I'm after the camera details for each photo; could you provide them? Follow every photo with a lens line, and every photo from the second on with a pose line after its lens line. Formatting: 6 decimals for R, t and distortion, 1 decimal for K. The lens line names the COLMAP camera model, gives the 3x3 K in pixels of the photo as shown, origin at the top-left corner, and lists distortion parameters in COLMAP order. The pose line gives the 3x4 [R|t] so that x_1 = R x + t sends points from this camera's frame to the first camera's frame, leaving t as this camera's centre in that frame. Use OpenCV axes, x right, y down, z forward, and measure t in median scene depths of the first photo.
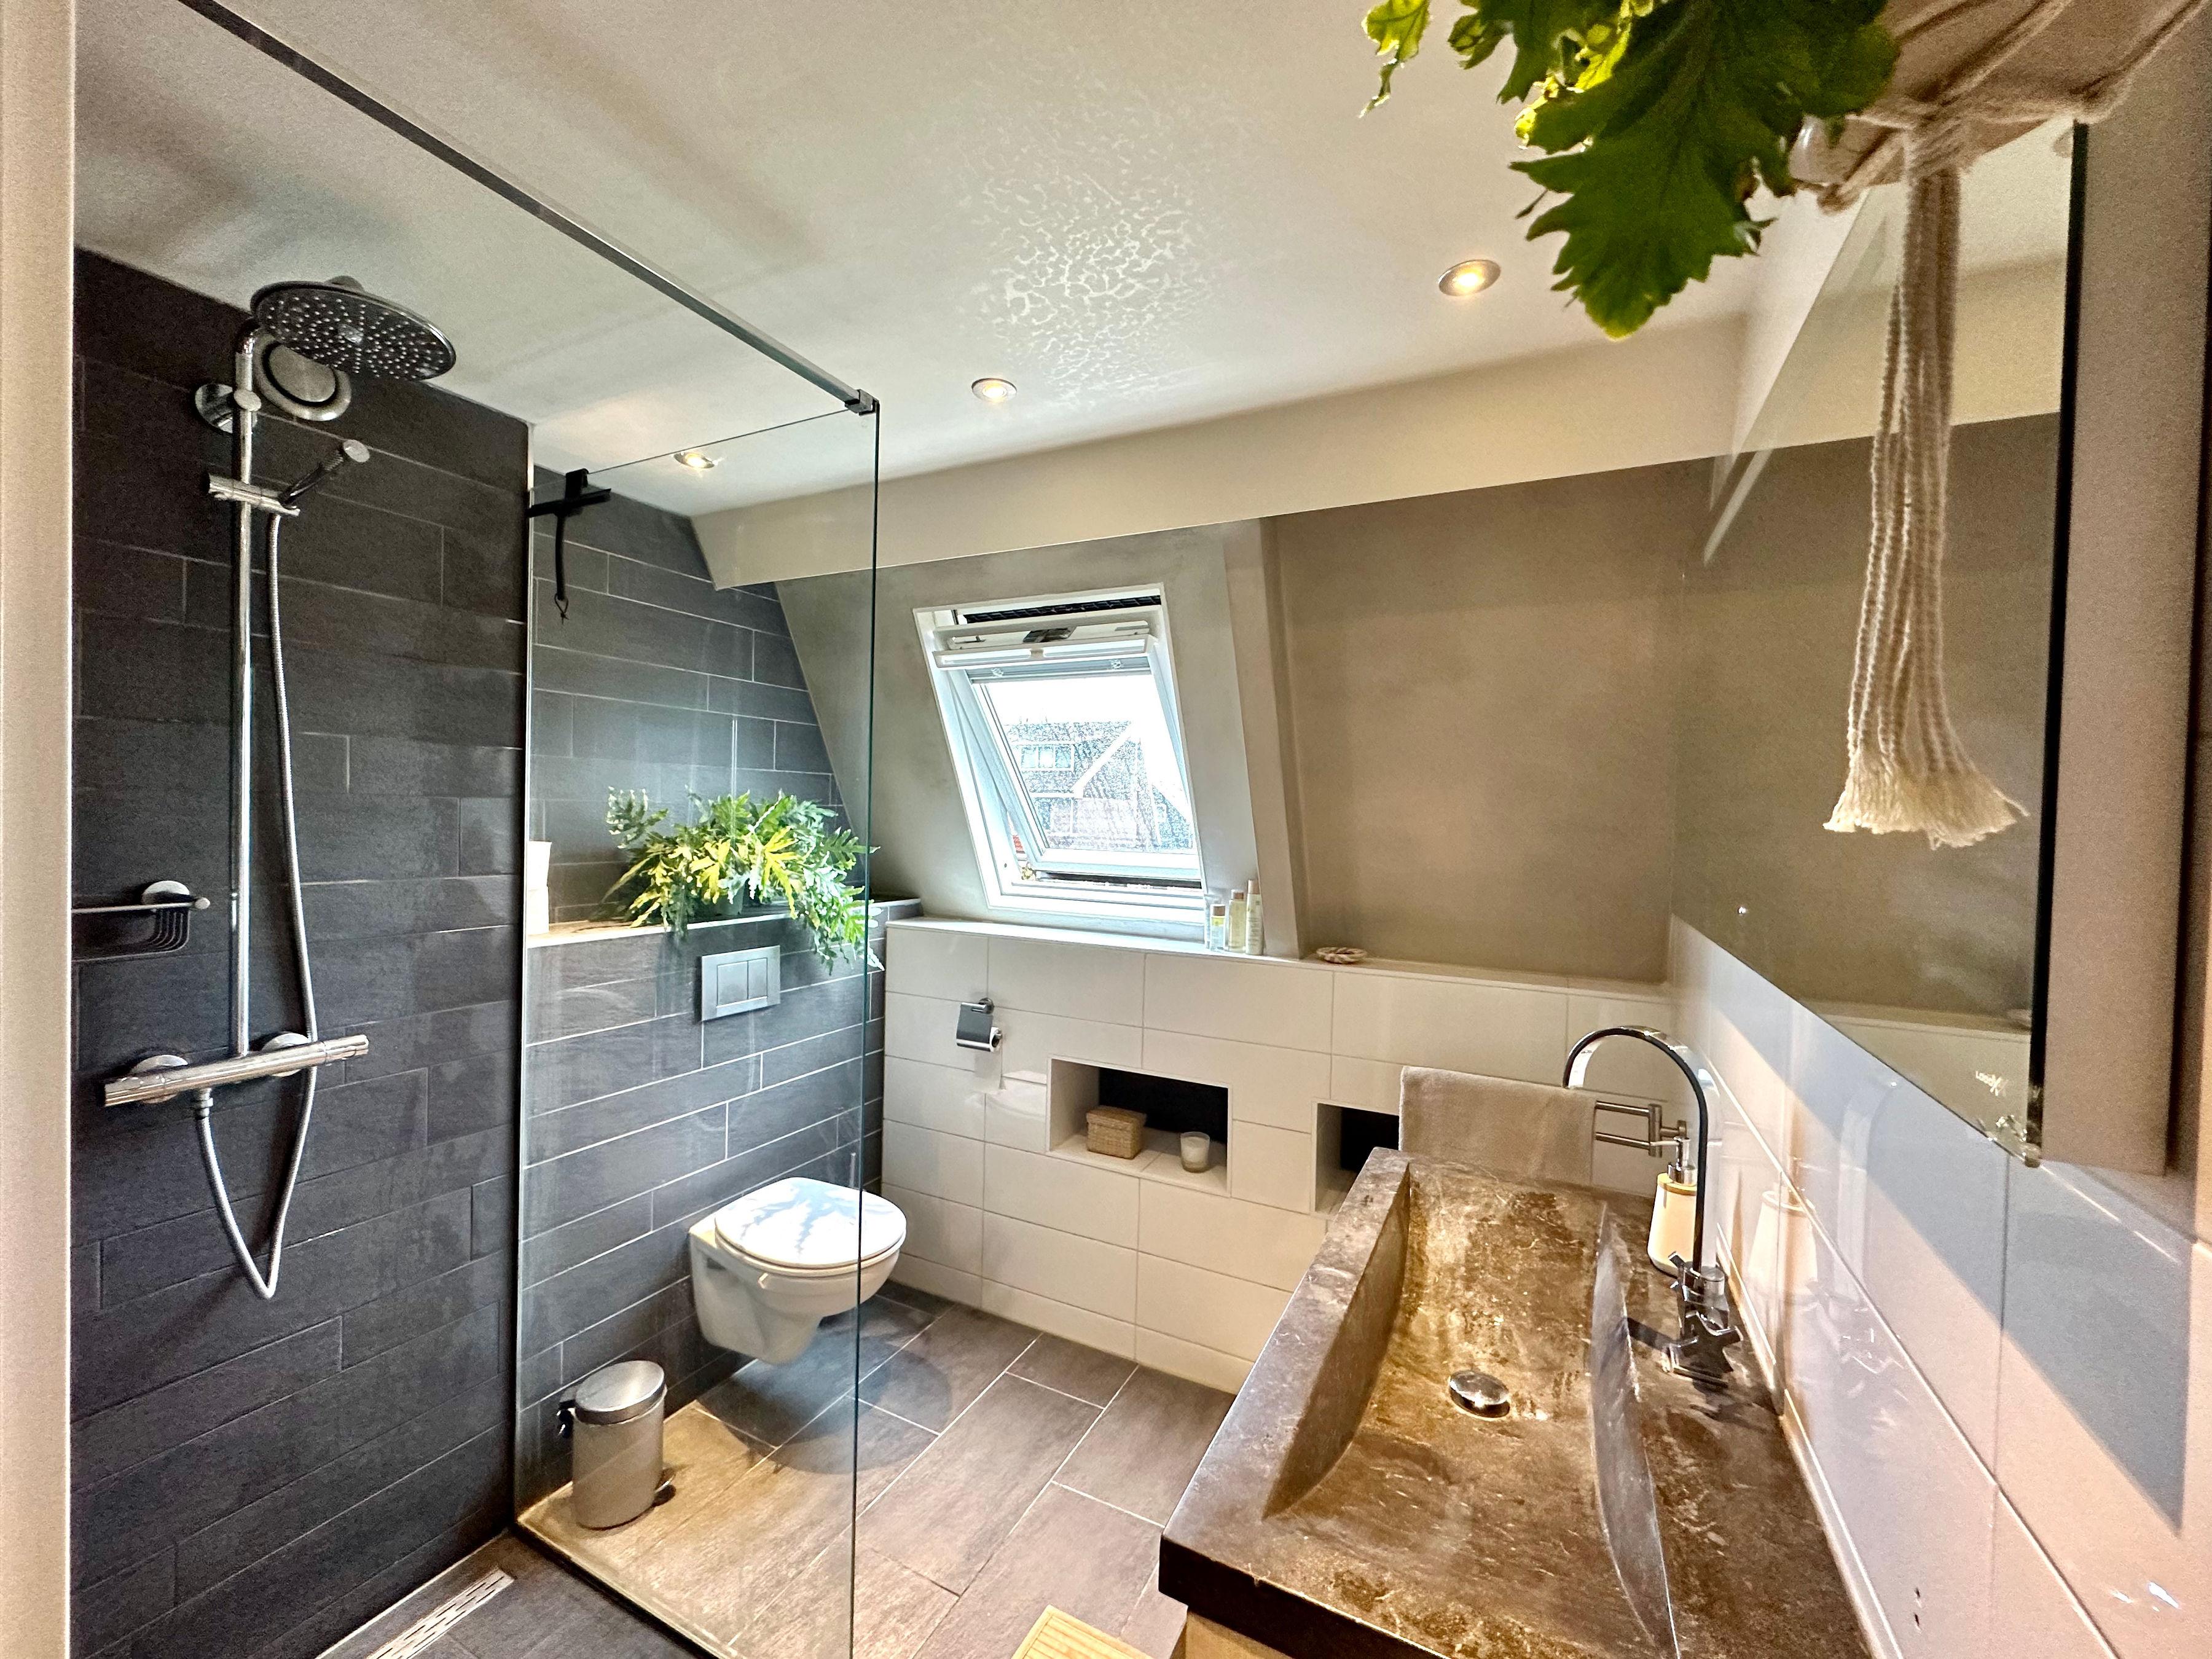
lens RADIAL K [[882.3, 0, 1105.7], [0, 882.3, 831.7], [0, 0, 1]] dist [-0.000546, -0.000179]
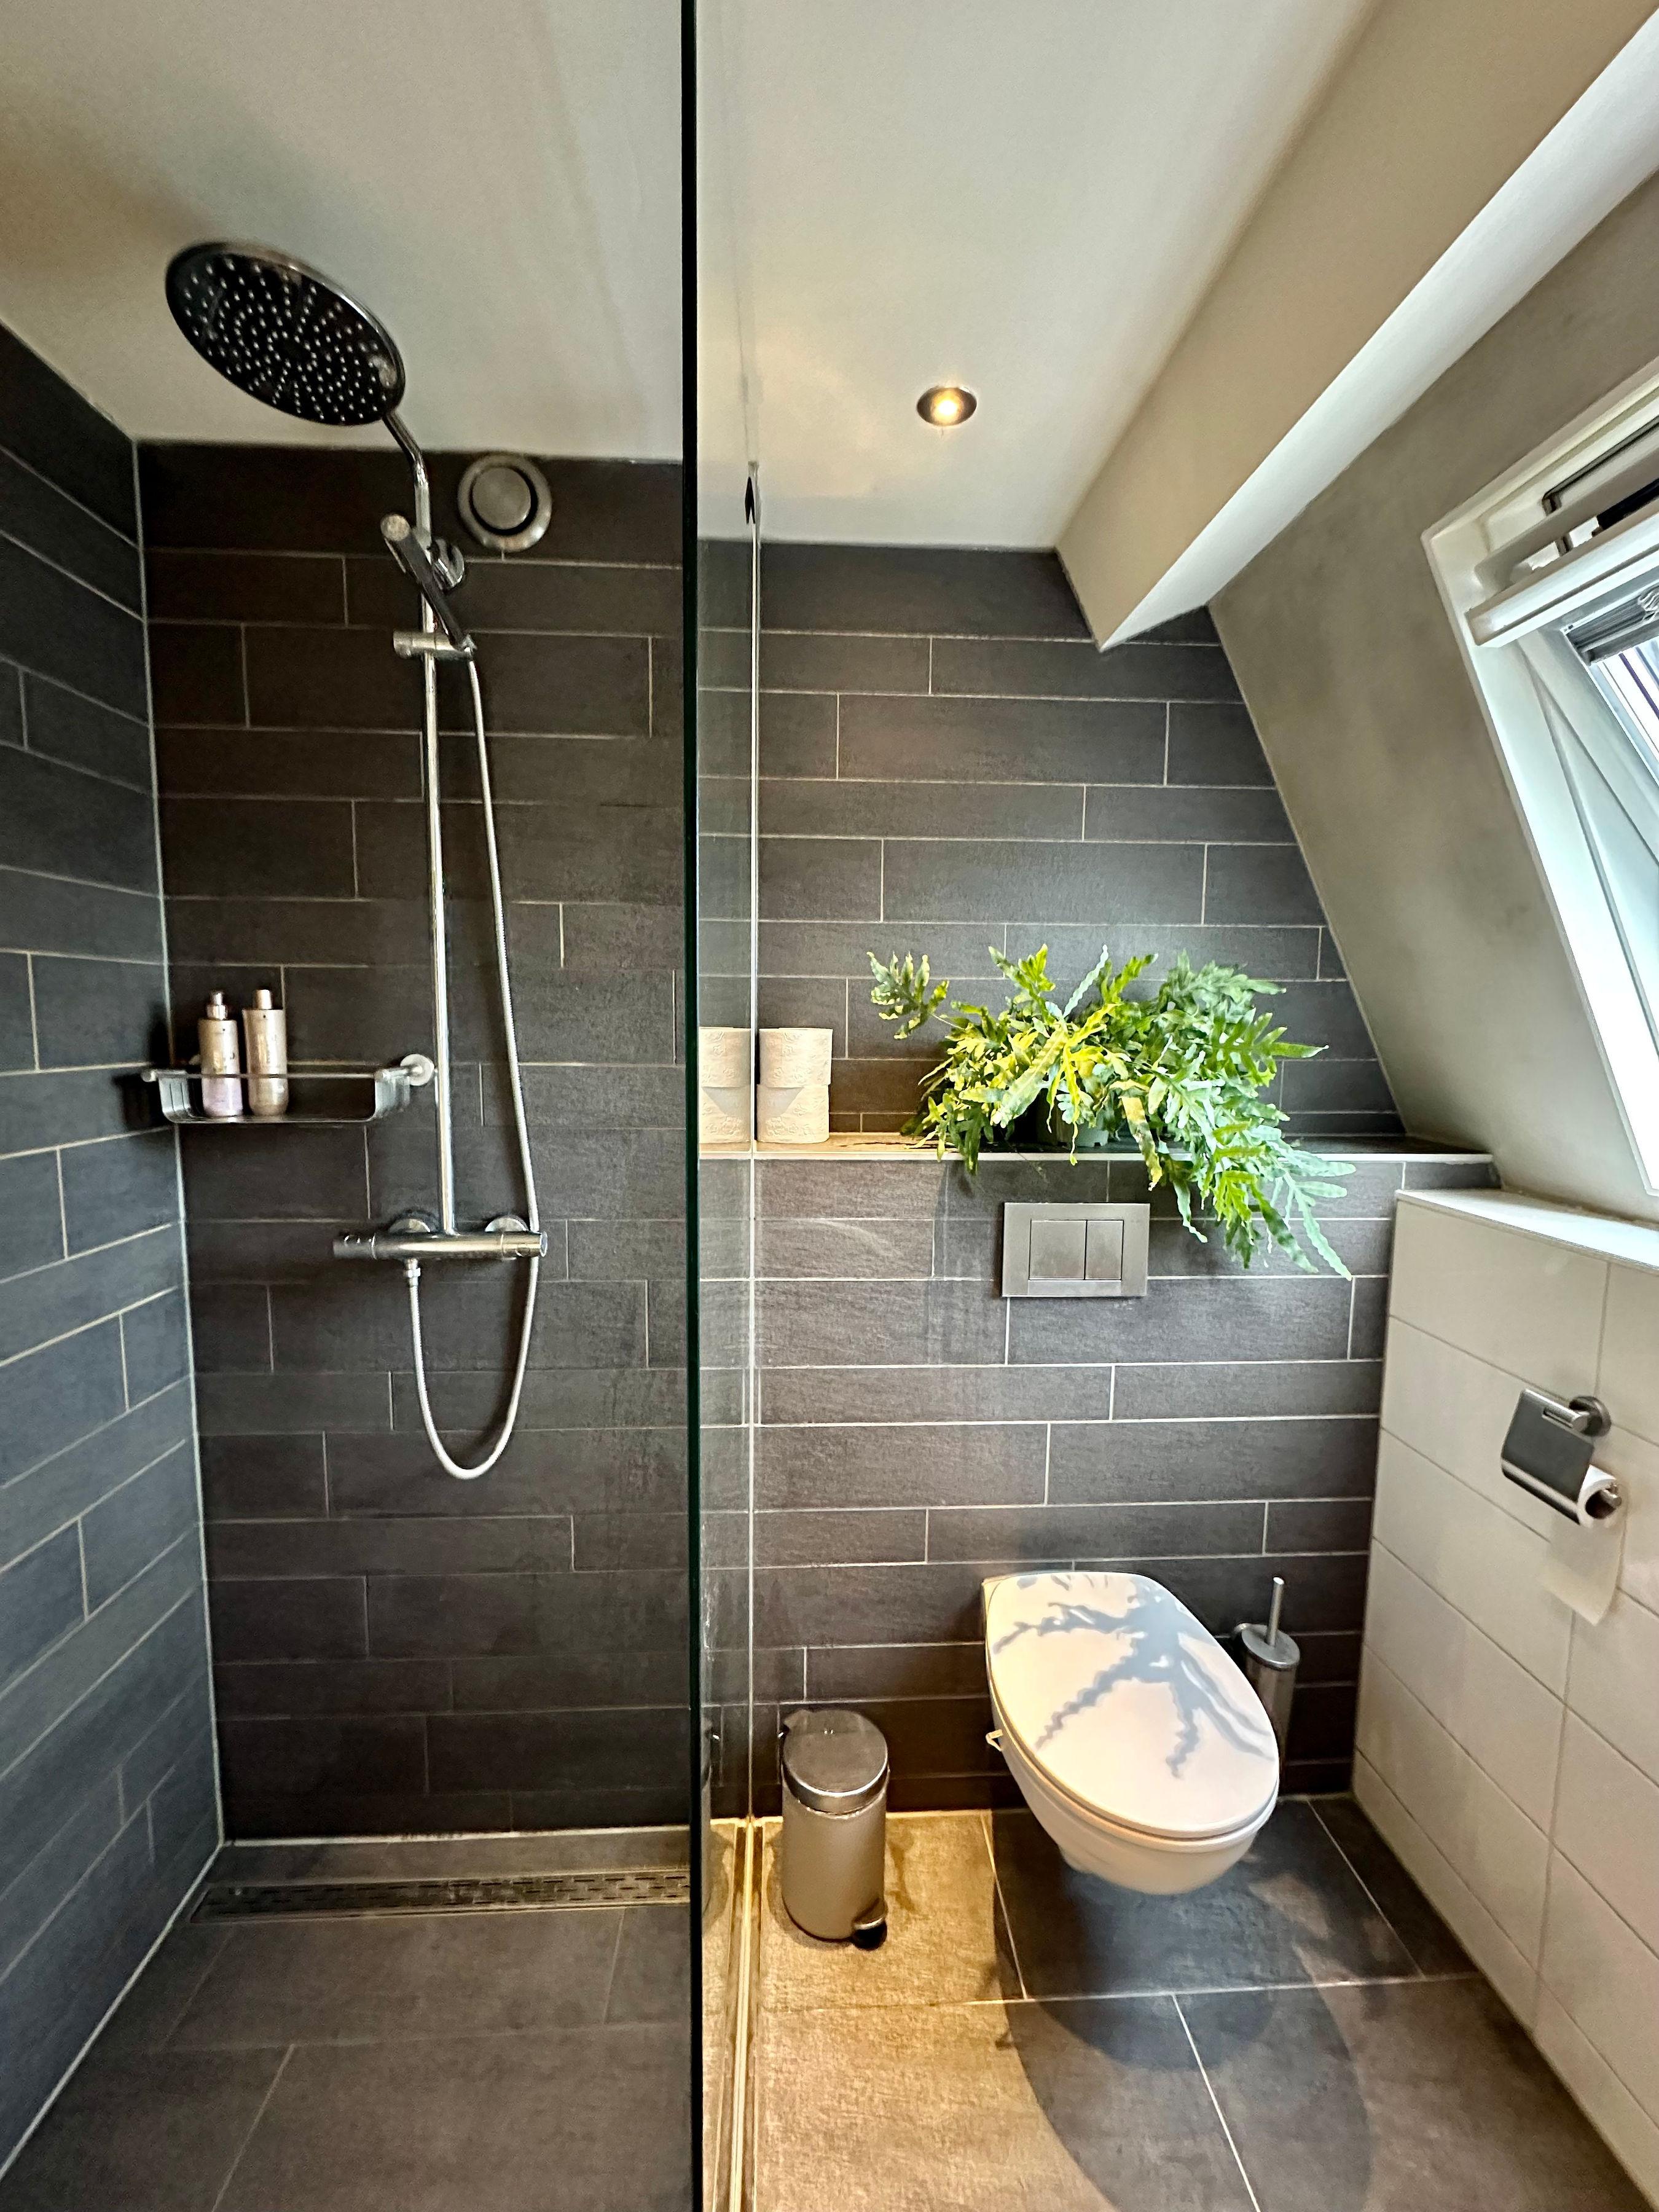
lens RADIAL K [[882.3, 0, 829.0], [0, 882.3, 1108.0], [0, 0, 1]] dist [-0.000546, -0.000179]
pose [[0.499057, 0.067908, -0.863904, 0.051821], [-0.013971, 0.997426, 0.070333, 0.023640], [0.866456, -0.023031, 0.498721, 0.539846]]
